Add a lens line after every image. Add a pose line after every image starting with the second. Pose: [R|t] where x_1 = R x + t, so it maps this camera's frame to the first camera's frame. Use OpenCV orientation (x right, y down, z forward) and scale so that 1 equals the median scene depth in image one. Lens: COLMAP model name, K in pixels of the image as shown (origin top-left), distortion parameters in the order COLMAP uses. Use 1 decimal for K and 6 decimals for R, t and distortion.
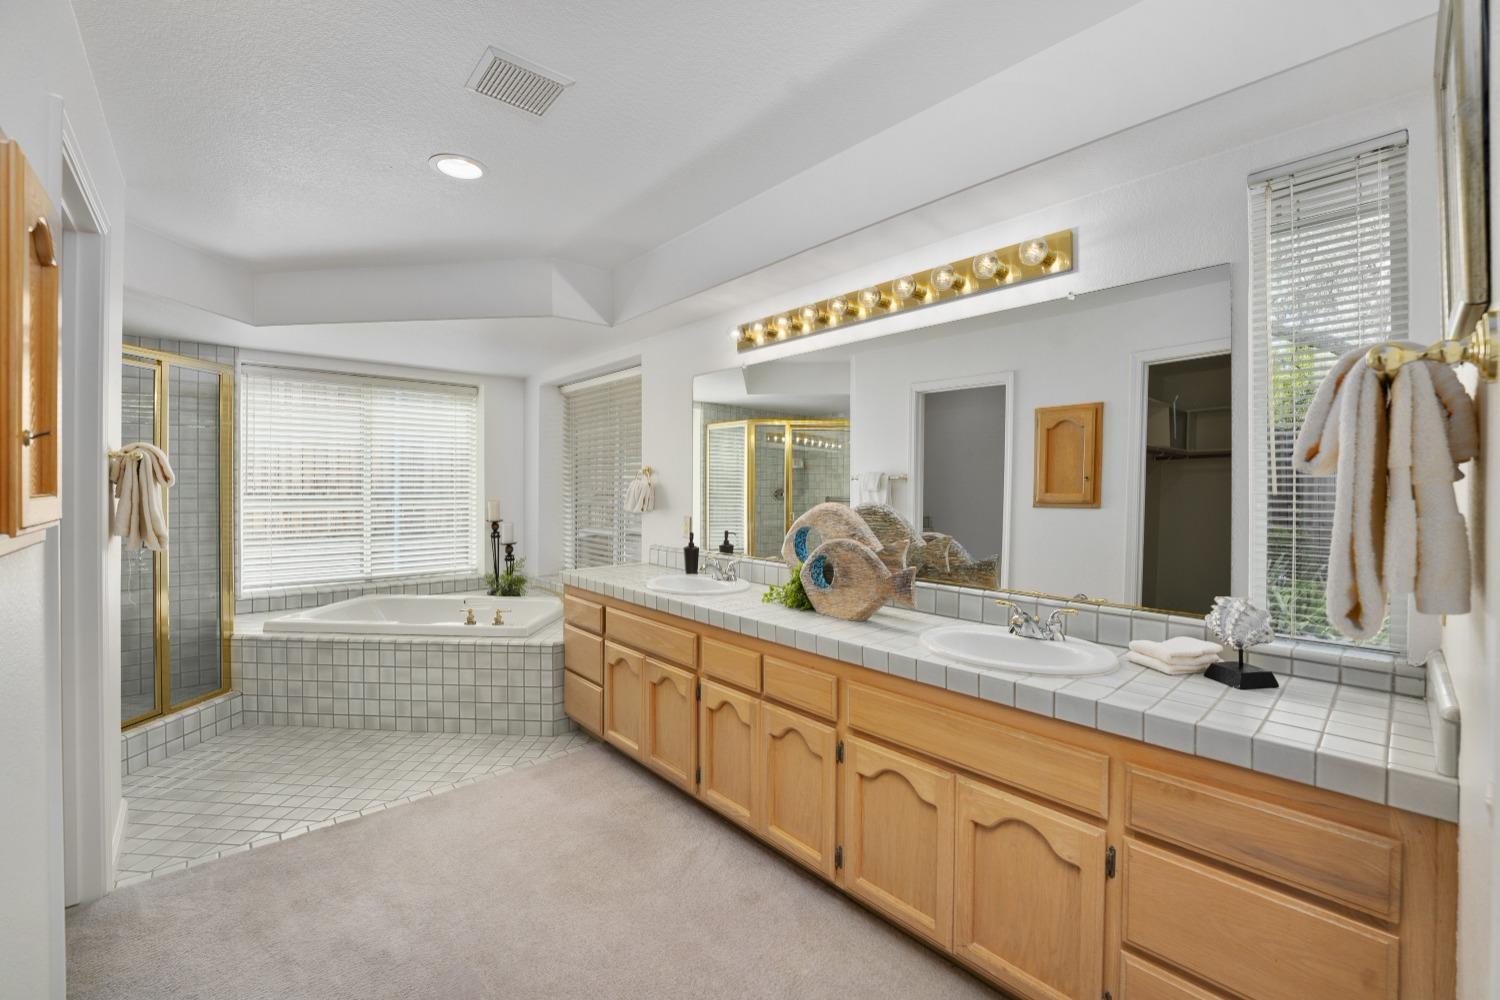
lens RADIAL K [[603.1, 0, 753.1], [0, 603.1, 489.9], [0, 0, 1]] dist [-0.025599, 0.000475]
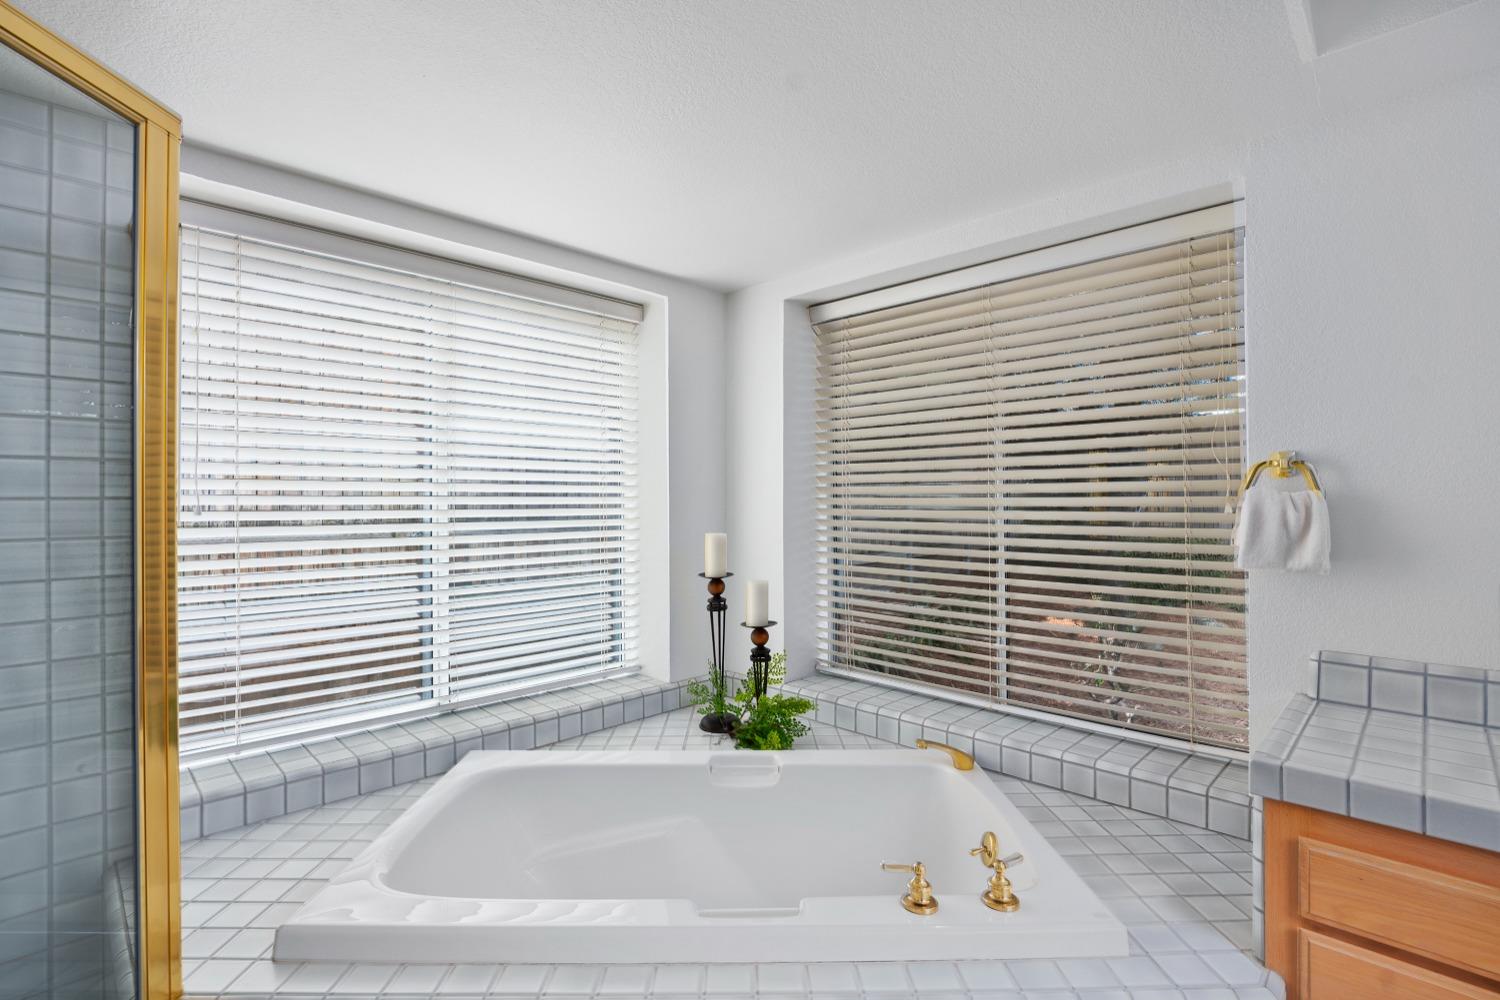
lens RADIAL K [[670.7, 0, 755.9], [0, 670.7, 501.8], [0, 0, 1]] dist [-0.023894, -0.001252]
pose [[0.997688, -0.011691, 0.066949, -0.411293], [0.011638, 0.999932, 0.001172, -0.007242], [-0.066958, -0.000390, 0.997756, 0.439294]]
